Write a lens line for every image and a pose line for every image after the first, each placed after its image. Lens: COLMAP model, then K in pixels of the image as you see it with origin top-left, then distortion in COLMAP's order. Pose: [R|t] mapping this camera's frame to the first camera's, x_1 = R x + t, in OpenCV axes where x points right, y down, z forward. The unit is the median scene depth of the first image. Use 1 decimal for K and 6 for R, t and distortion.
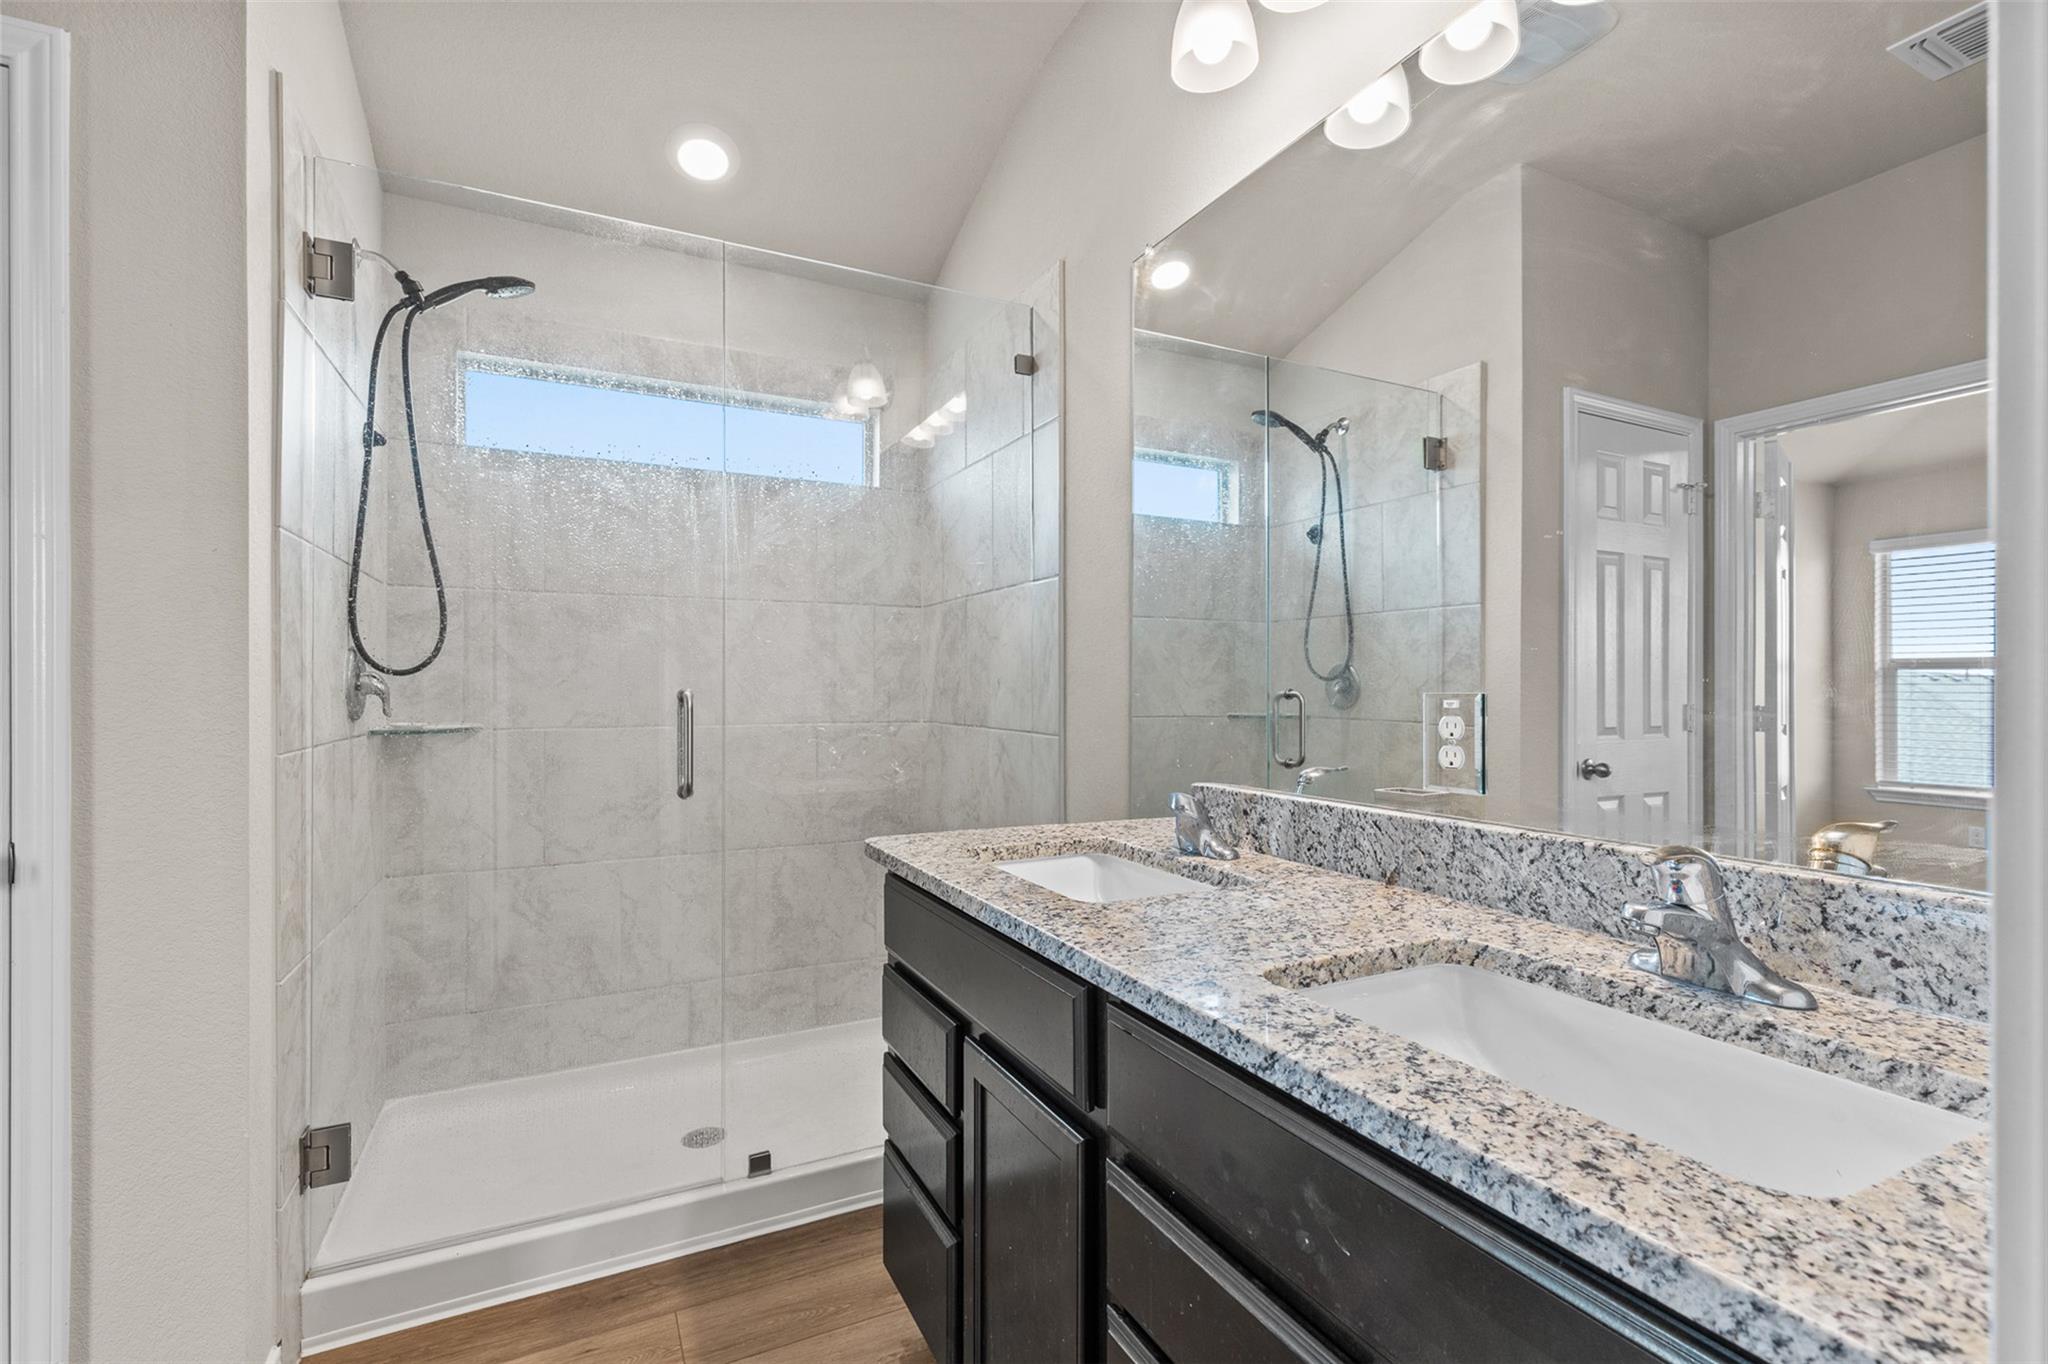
lens RADIAL K [[920.8, 0, 1026.5], [0, 920.8, 684.4], [0, 0, 1]] dist [0.011788, -0.002877]
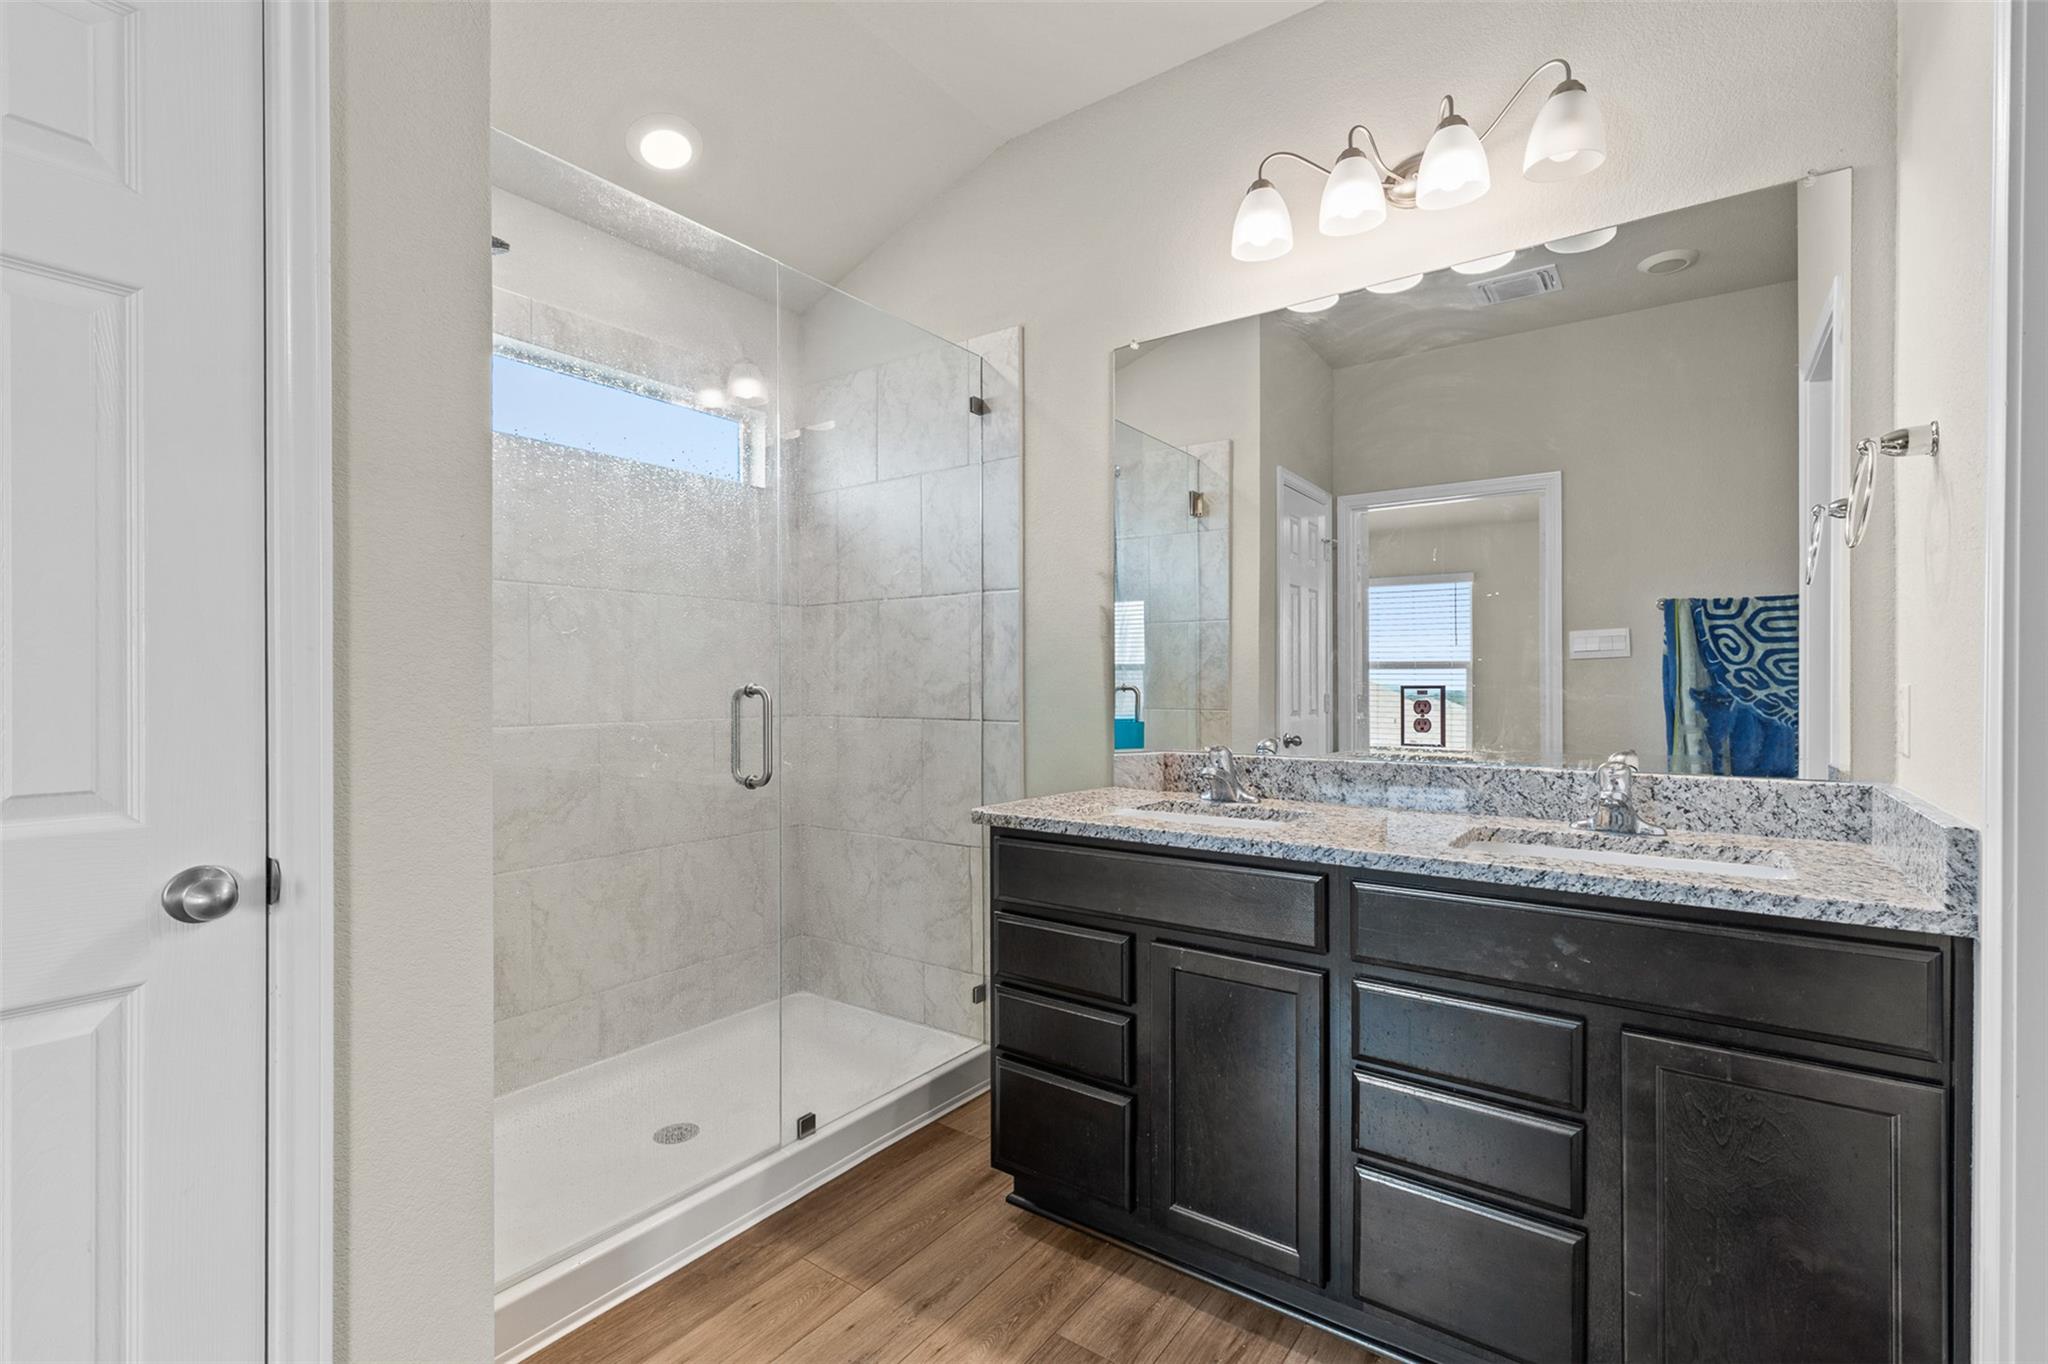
lens RADIAL K [[920.8, 0, 1036.2], [0, 920.8, 678.5], [0, 0, 1]] dist [0.011788, -0.002877]
pose [[0.884164, 0.002101, 0.467172, -0.577803], [-0.001575, 0.999998, -0.001517, -0.000004], [-0.467174, 0.000605, 0.884165, -0.078007]]
